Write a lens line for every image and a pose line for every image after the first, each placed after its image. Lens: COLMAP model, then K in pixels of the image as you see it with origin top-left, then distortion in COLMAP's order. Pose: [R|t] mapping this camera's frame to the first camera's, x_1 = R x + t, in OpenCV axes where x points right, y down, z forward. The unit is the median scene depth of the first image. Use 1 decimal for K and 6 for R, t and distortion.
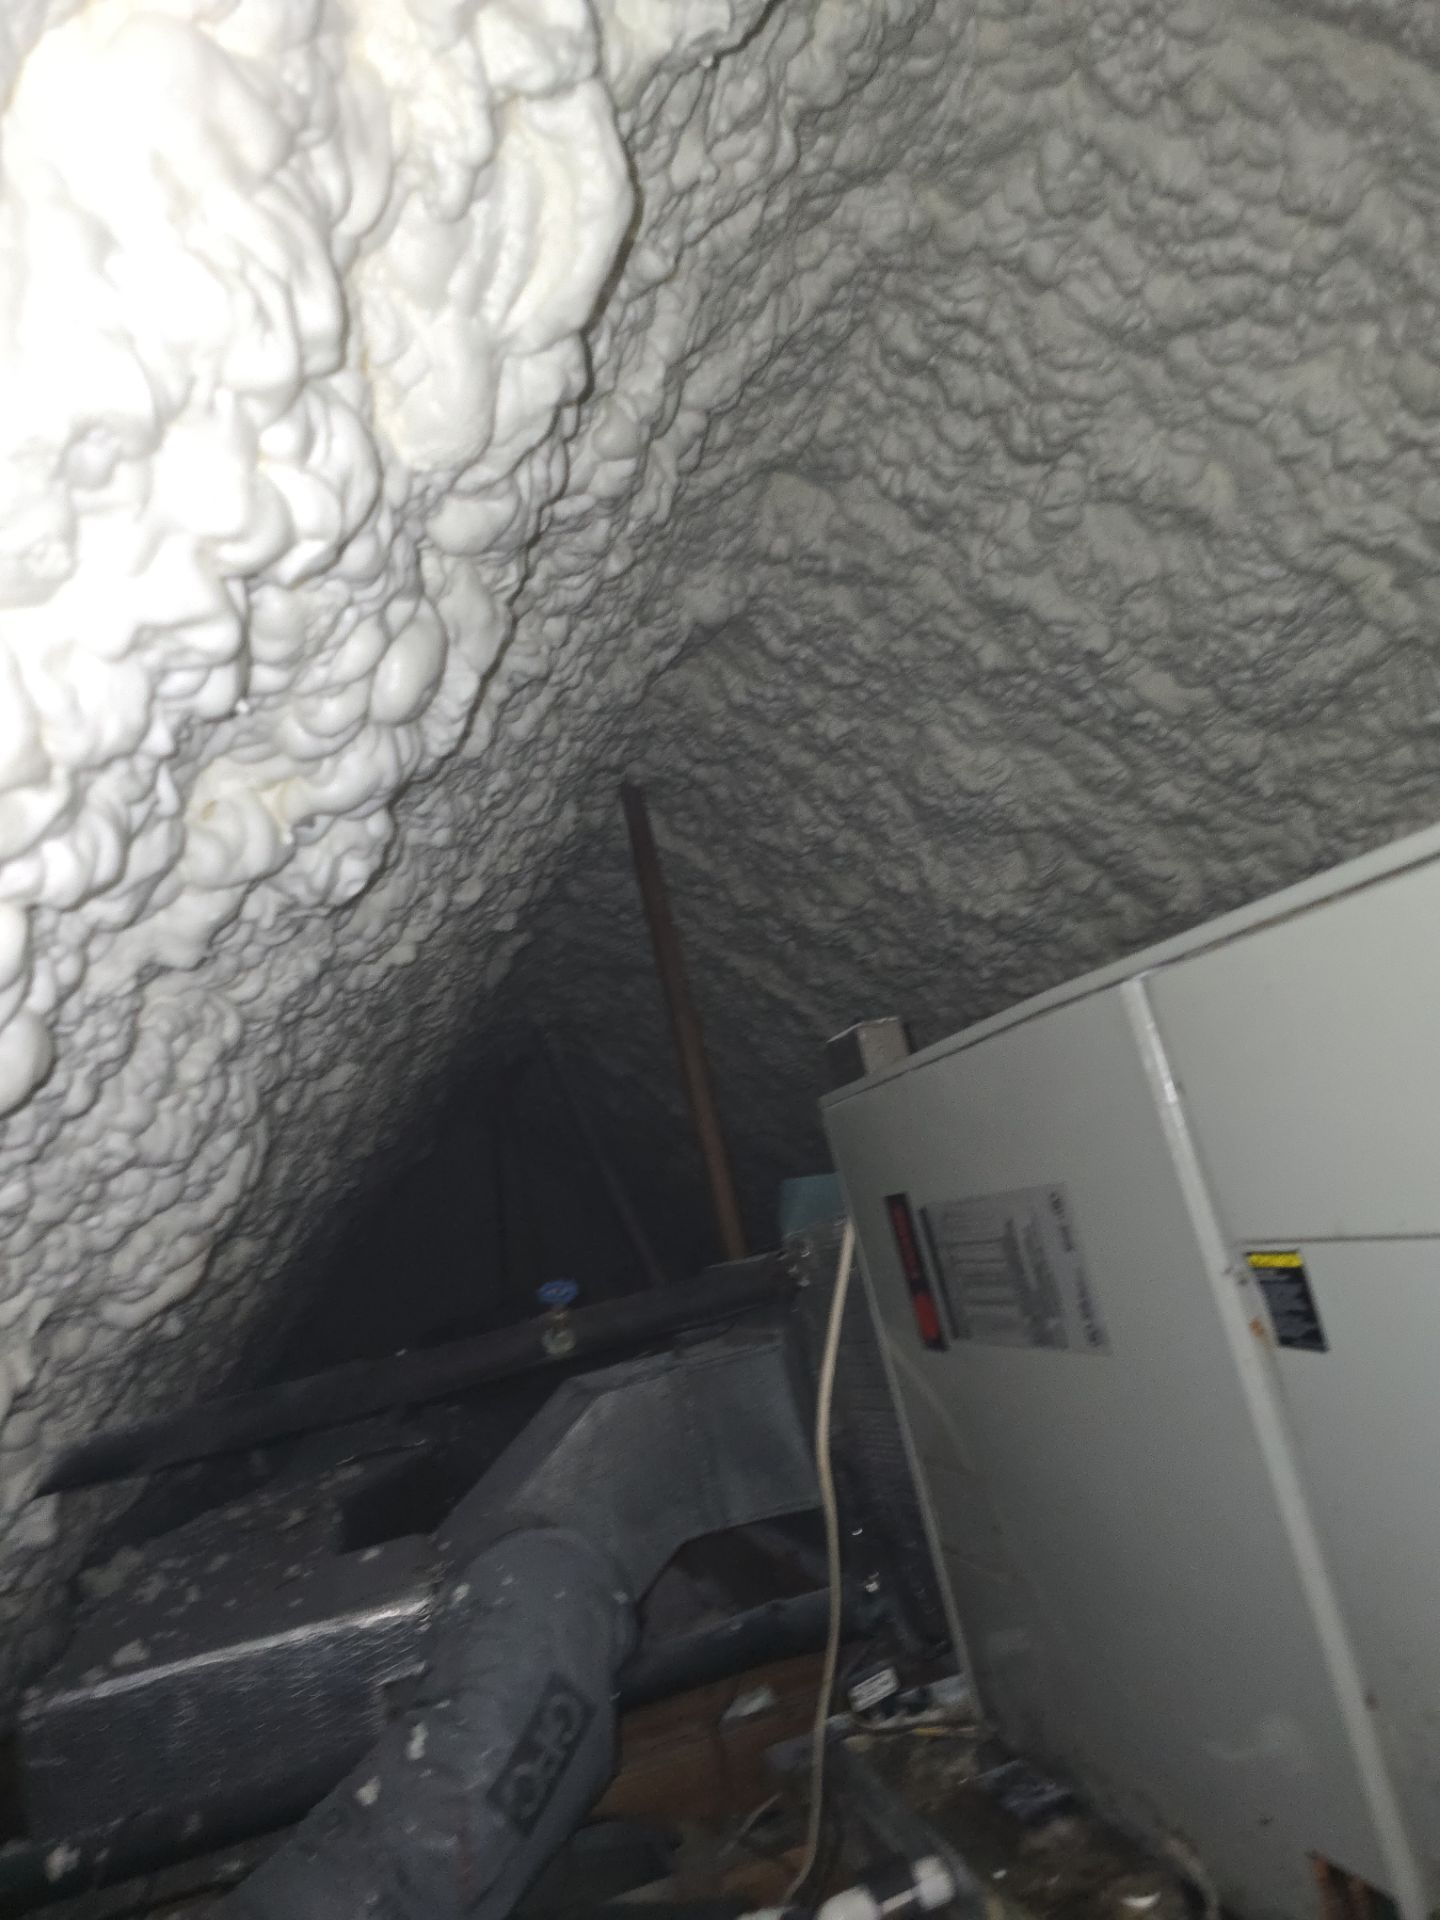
lens RADIAL K [[1292.6, 0, 735.9], [0, 1292.6, 958.9], [0, 0, 1]] dist [0.084196, -0.069664]
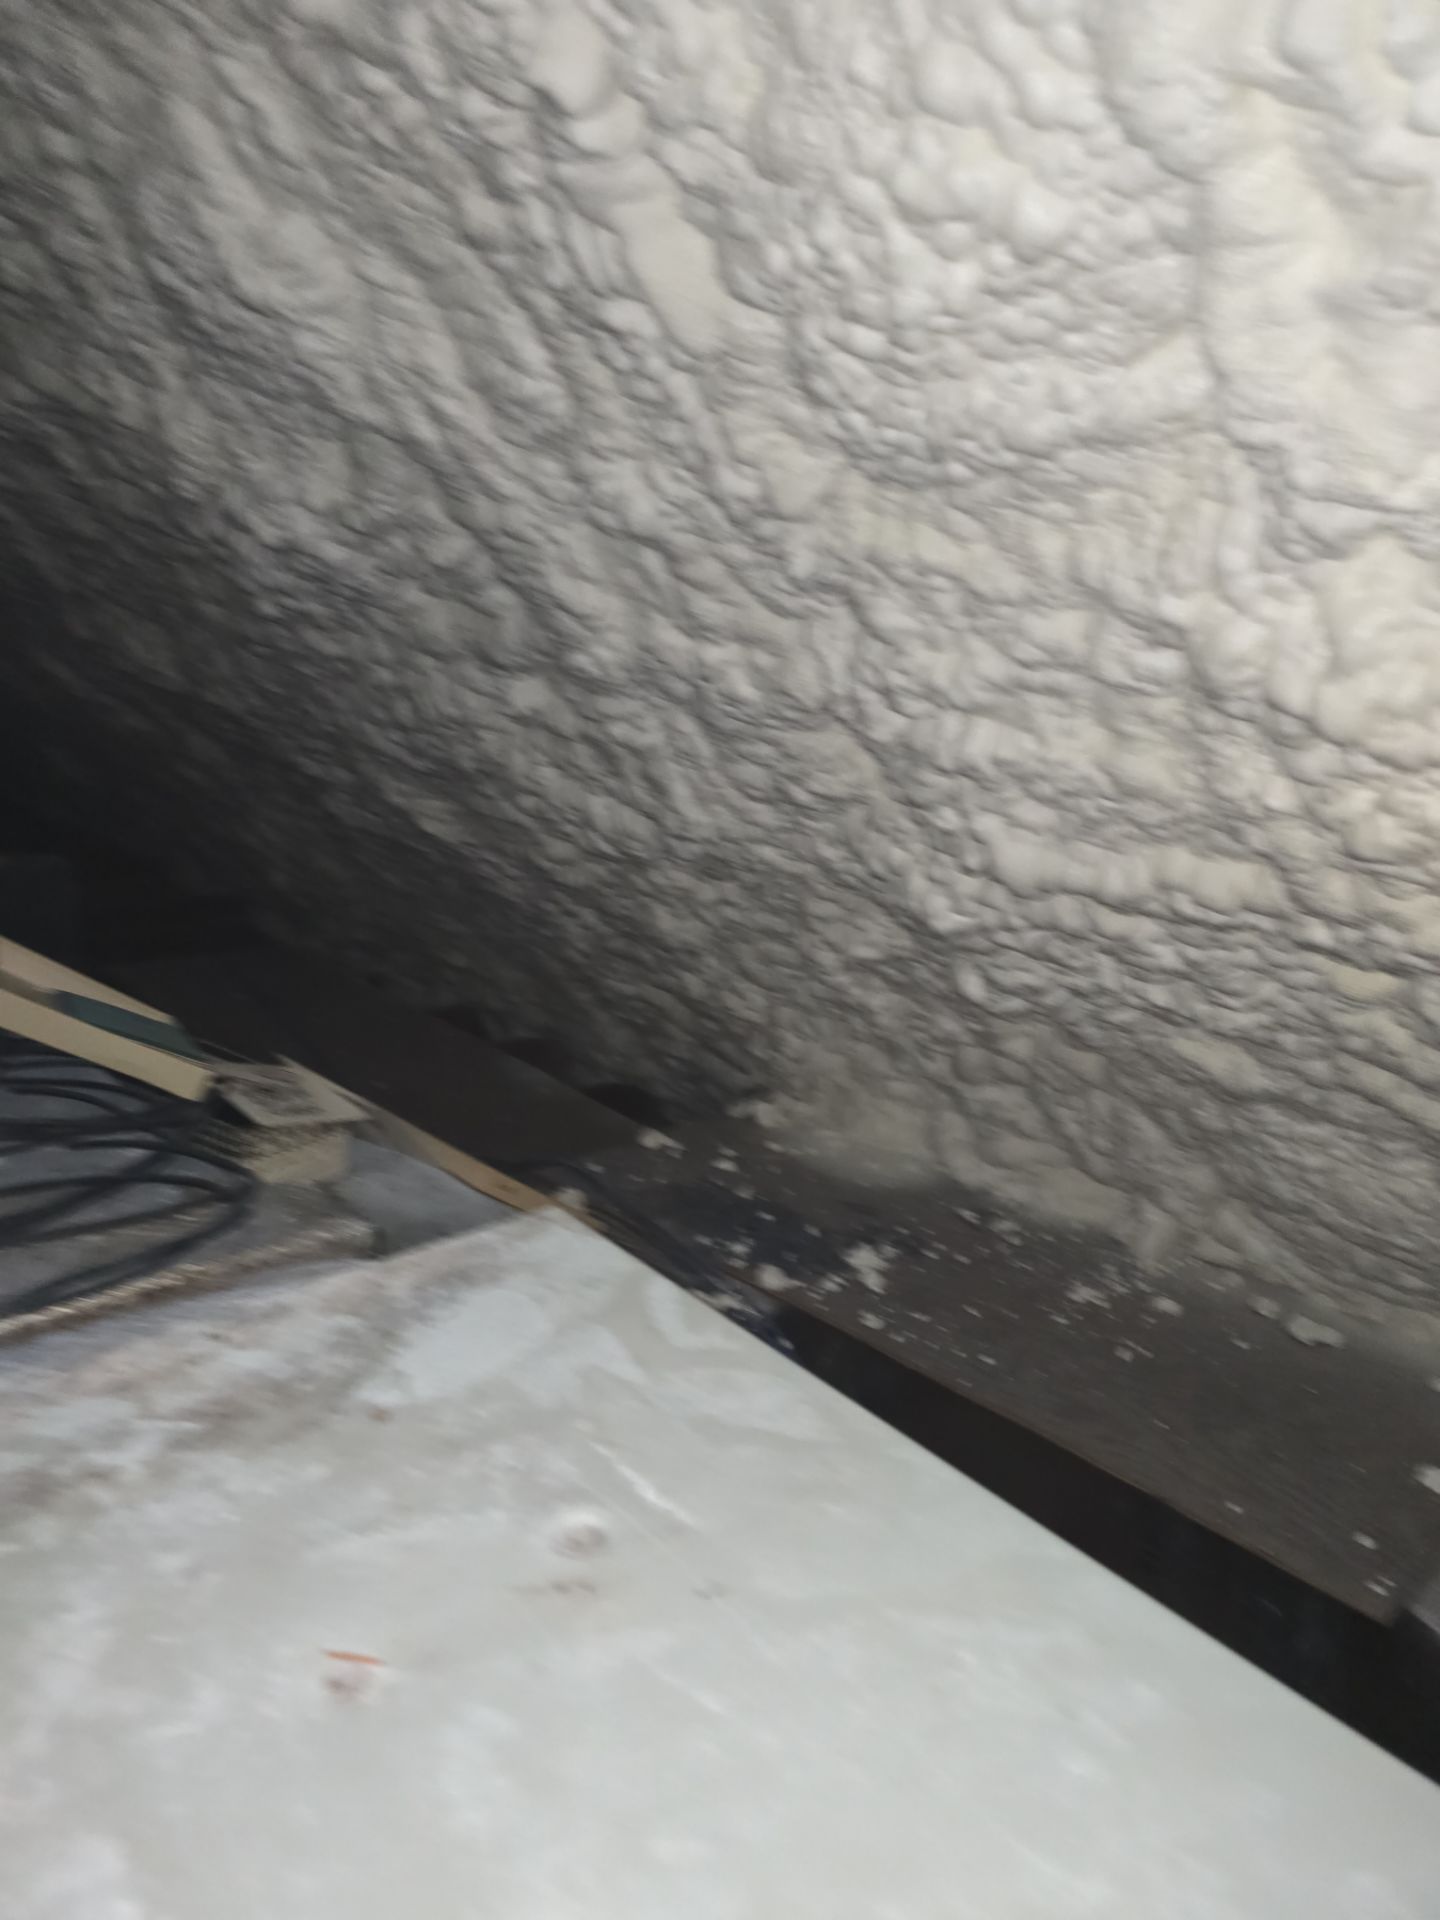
lens RADIAL K [[1292.6, 0, 735.9], [0, 1292.6, 958.9], [0, 0, 1]] dist [0.084196, -0.069664]
pose [[0.861954, 0.142079, 0.486670, 0.143080], [-0.320640, 0.896338, 0.306217, -0.123593], [-0.392714, -0.419991, 0.818159, 0.475635]]
